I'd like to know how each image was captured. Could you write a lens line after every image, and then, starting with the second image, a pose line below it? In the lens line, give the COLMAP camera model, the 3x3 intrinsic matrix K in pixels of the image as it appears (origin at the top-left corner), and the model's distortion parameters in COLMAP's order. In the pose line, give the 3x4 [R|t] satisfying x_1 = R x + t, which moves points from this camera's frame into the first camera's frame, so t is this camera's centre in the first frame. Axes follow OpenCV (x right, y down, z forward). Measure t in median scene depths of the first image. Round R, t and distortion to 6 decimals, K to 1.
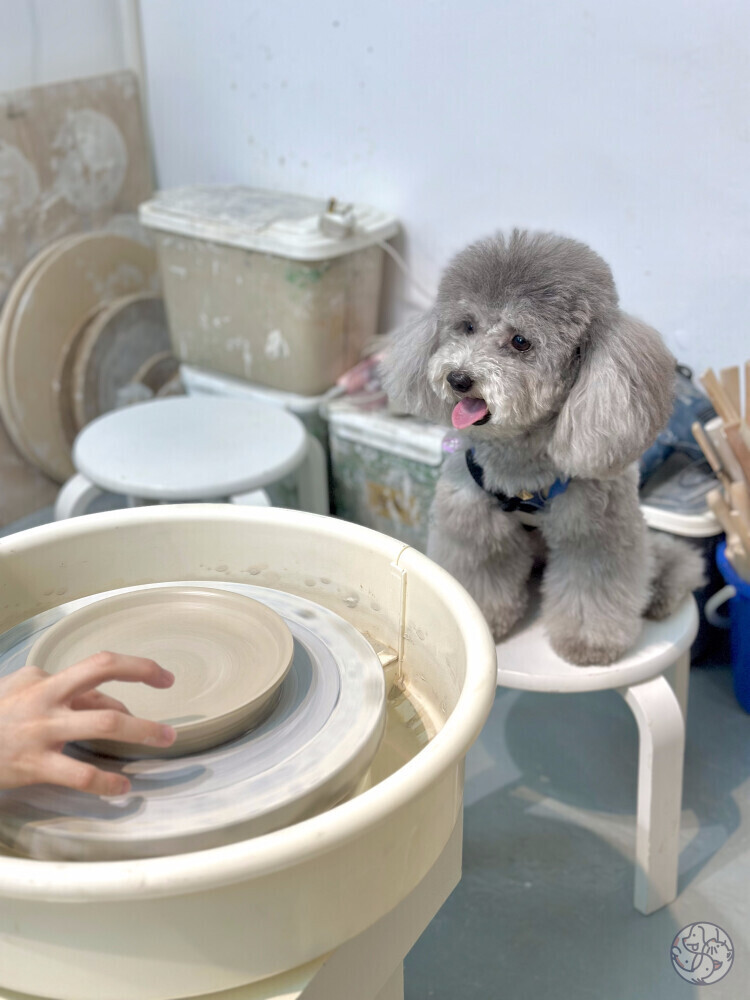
lens RADIAL K [[1403.5, 0, 373.5], [0, 1403.5, 498.1], [0, 0, 1]] dist [0.127593, 0.000000]
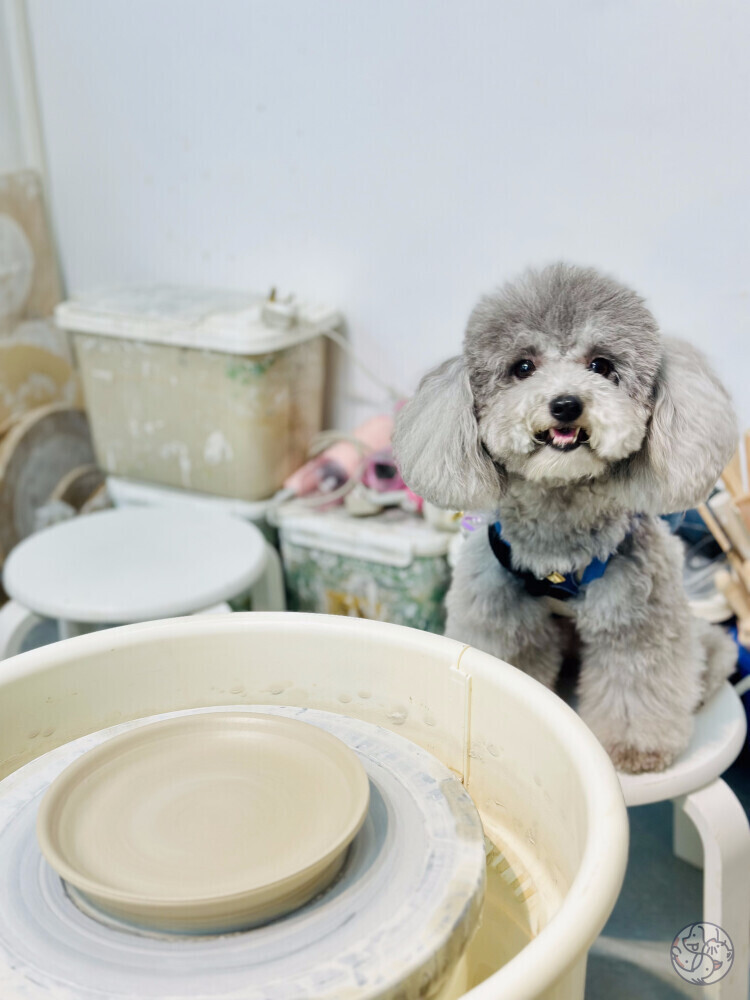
lens RADIAL K [[1403.5, 0, 374.9], [0, 1403.5, 508.0], [0, 0, 1]] dist [0.127593, 0.000000]
pose [[0.993468, -0.059447, 0.097408, -0.059283], [0.066893, 0.994934, -0.075050, 0.005968], [-0.092453, 0.081076, 0.992411, 0.082729]]
